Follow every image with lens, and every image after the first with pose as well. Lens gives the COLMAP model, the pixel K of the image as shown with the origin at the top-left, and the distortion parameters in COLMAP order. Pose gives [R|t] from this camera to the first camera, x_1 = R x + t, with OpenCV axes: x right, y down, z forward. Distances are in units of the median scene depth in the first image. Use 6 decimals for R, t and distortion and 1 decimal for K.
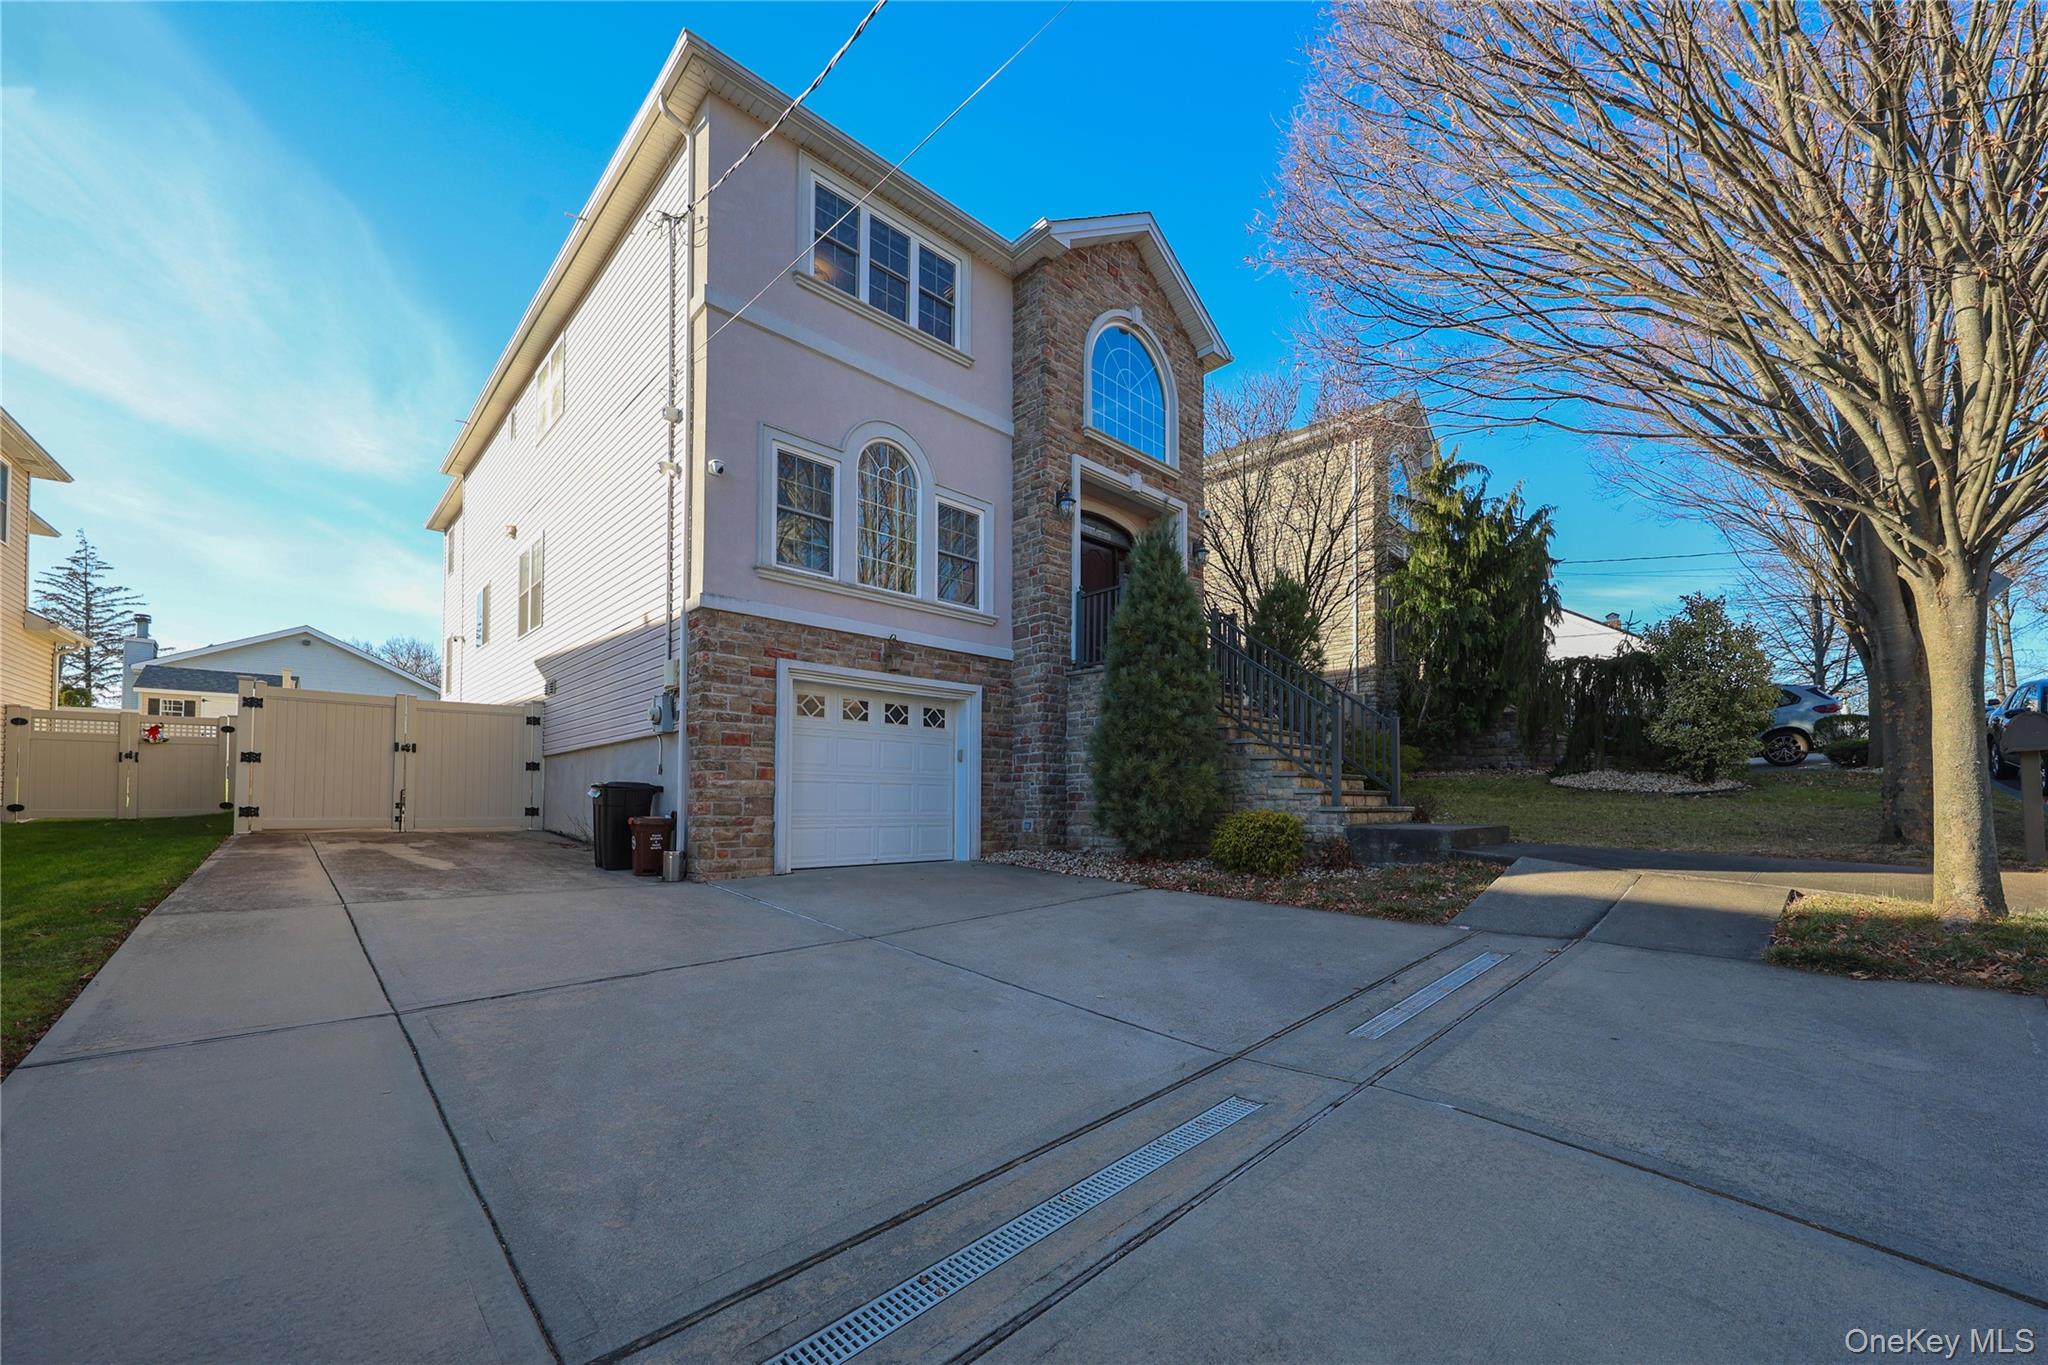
lens RADIAL K [[802.4, 0, 1024.8], [0, 802.4, 793.9], [0, 0, 1]] dist [-0.000521, -0.000076]
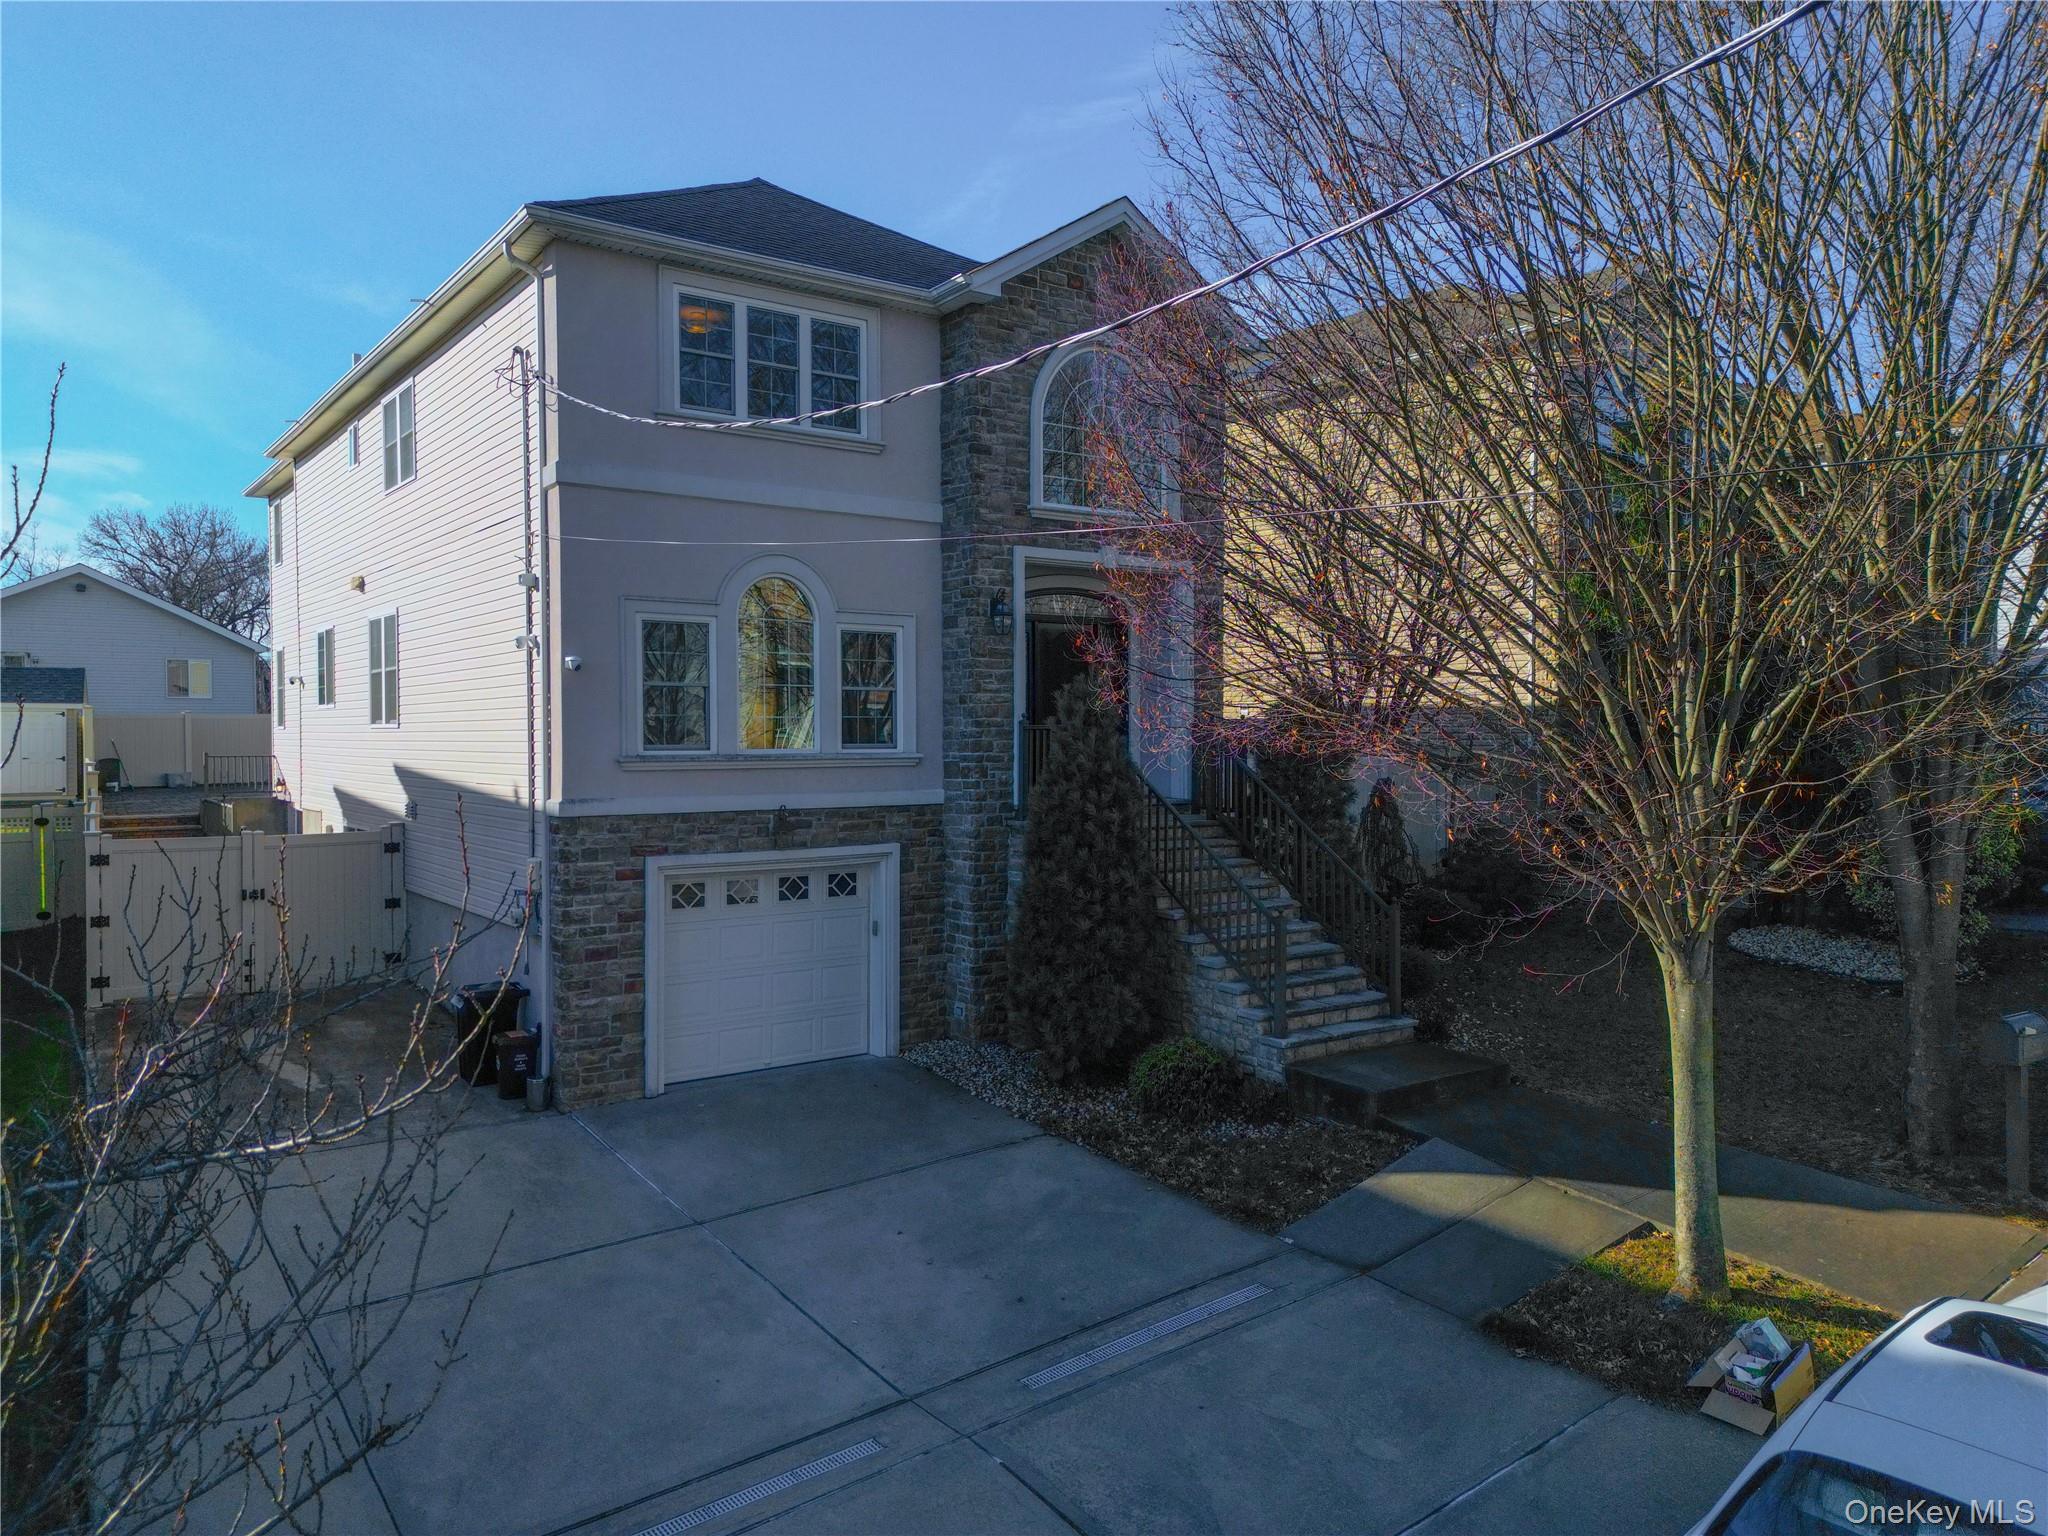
lens RADIAL K [[1435.8, 0, 983.7], [0, 1435.8, 763.4], [0, 0, 1]] dist [0.073251, -0.077146]
pose [[0.987122, -0.002028, -0.159956, 0.311909], [0.009036, 0.999030, 0.043098, -0.326438], [0.159713, -0.043988, 0.986183, -0.508885]]
